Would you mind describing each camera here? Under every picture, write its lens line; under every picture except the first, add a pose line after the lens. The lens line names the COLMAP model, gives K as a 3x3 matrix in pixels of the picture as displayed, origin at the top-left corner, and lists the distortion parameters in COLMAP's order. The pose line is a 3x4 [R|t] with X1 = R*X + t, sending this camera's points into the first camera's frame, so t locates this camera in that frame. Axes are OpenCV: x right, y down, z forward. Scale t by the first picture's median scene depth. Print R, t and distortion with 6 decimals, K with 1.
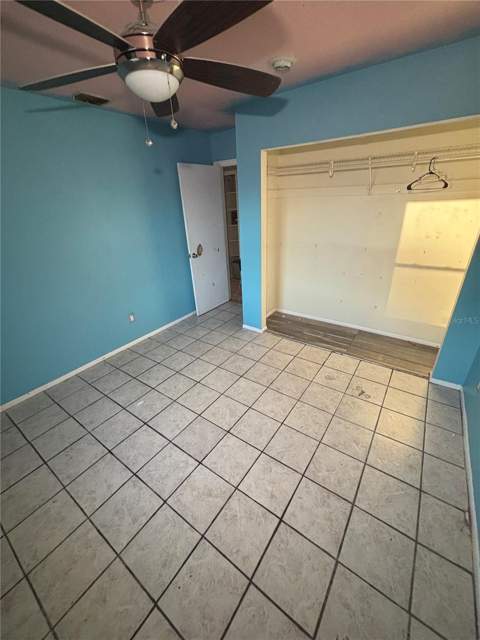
lens RADIAL K [[256.7, 0, 240.0], [0, 256.7, 320.0], [0, 0, 1]] dist [-0.000513, -0.000062]
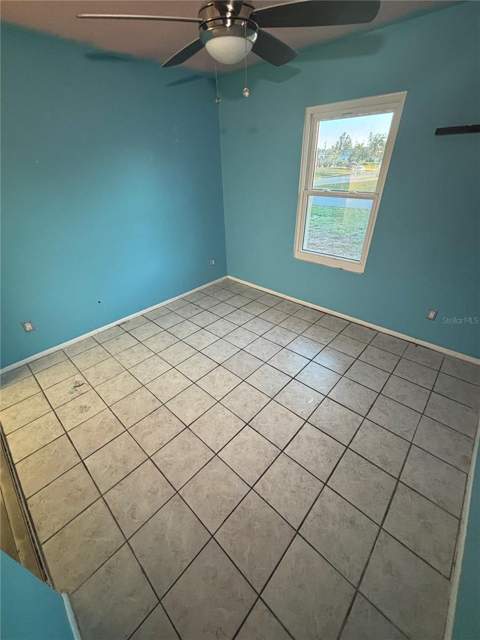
lens RADIAL K [[256.7, 0, 240.0], [0, 256.7, 320.0], [0, 0, 1]] dist [-0.000513, -0.000062]
pose [[-0.990189, -0.009245, 0.139430, -0.285629], [0.111942, 0.544743, 0.831098, -0.629105], [-0.083637, 0.838552, -0.538364, 1.353408]]
